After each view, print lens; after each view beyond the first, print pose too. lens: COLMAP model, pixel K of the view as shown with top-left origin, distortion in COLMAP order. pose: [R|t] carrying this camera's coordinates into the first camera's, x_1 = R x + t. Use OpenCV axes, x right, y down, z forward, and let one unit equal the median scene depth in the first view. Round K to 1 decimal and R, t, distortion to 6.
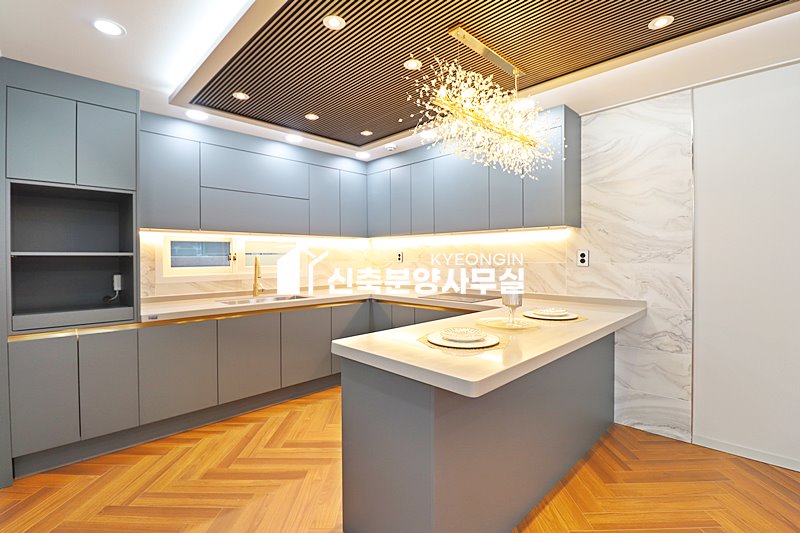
lens RADIAL K [[368.8, 0, 397.0], [0, 368.8, 262.0], [0, 0, 1]] dist [-0.004826, -0.010775]
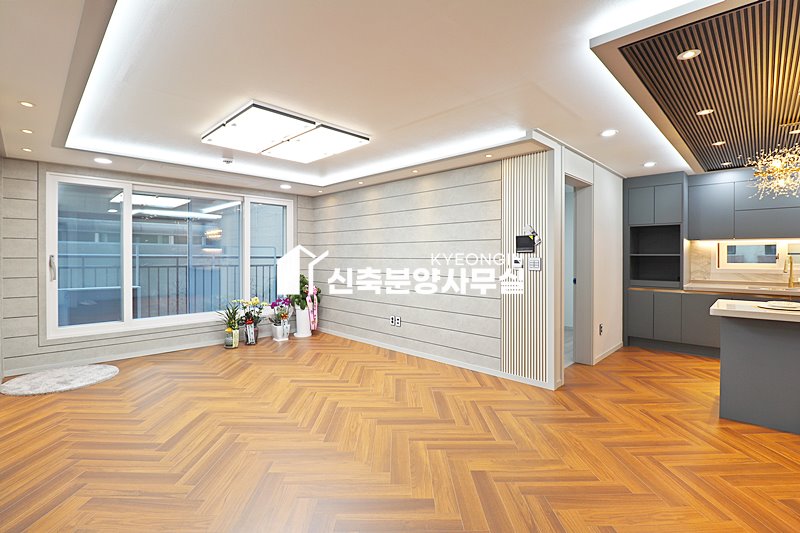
lens RADIAL K [[368.8, 0, 397.6], [0, 368.8, 256.7], [0, 0, 1]] dist [-0.004826, -0.010775]
pose [[0.012604, 0.009825, -0.999872, 1.121714], [-0.011672, 0.999885, 0.009678, -0.012400], [0.999852, 0.011548, 0.012717, -0.495895]]
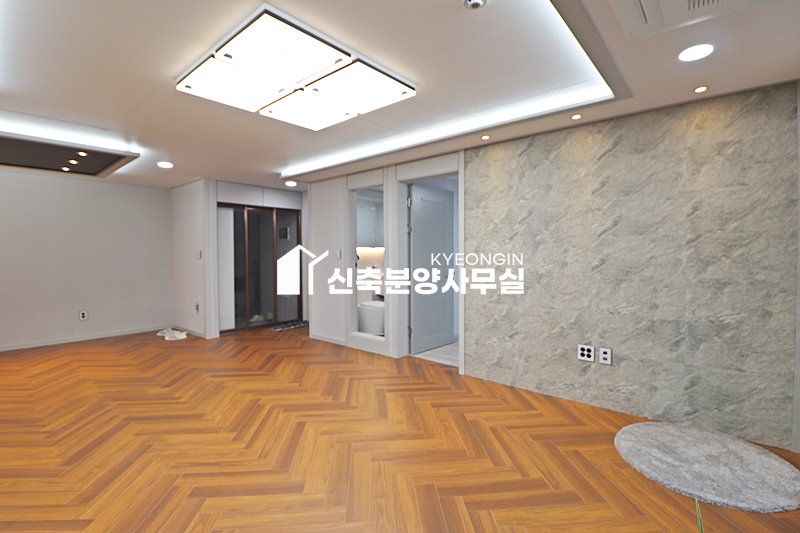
lens RADIAL K [[368.8, 0, 399.0], [0, 368.8, 263.3], [0, 0, 1]] dist [-0.004826, -0.010775]
pose [[-0.087198, -0.024430, 0.995891, -1.064600], [0.017826, 0.999501, 0.026080, 0.011696], [-0.996032, 0.020027, -0.086719, -1.025633]]
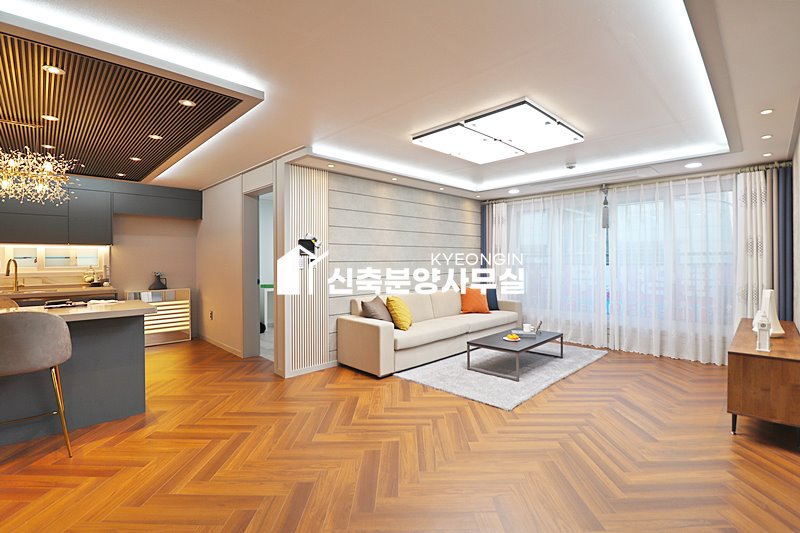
lens RADIAL K [[368.8, 0, 398.7], [0, 368.8, 263.0], [0, 0, 1]] dist [-0.004826, -0.010775]
pose [[-0.999873, 0.014431, 0.006780, 0.184873], [0.014461, 0.999885, 0.004475, 0.011088], [-0.006715, 0.004572, -0.999967, 0.377735]]
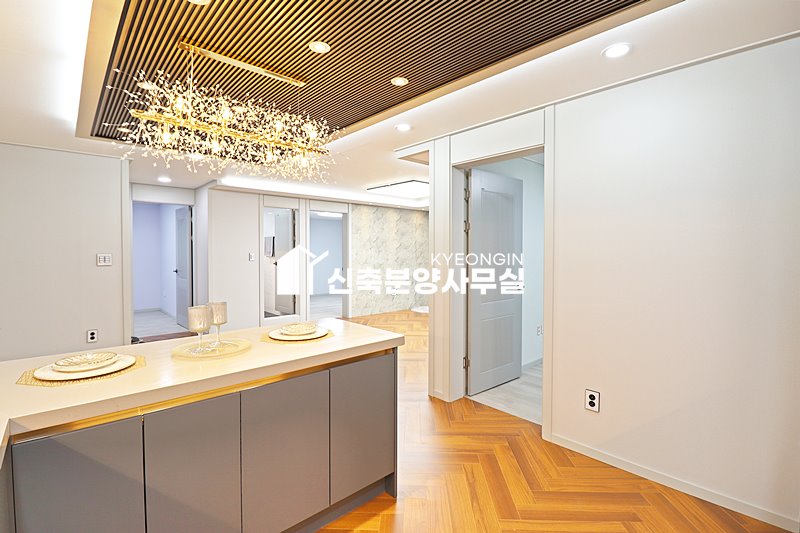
lens RADIAL K [[368.8, 0, 401.0], [0, 368.8, 256.8], [0, 0, 1]] dist [-0.004826, -0.010775]
pose [[-0.999632, 0.004440, 0.026748, -0.127631], [0.005170, 0.999614, 0.027308, -0.051181], [-0.026617, 0.027436, -0.999269, 1.384039]]
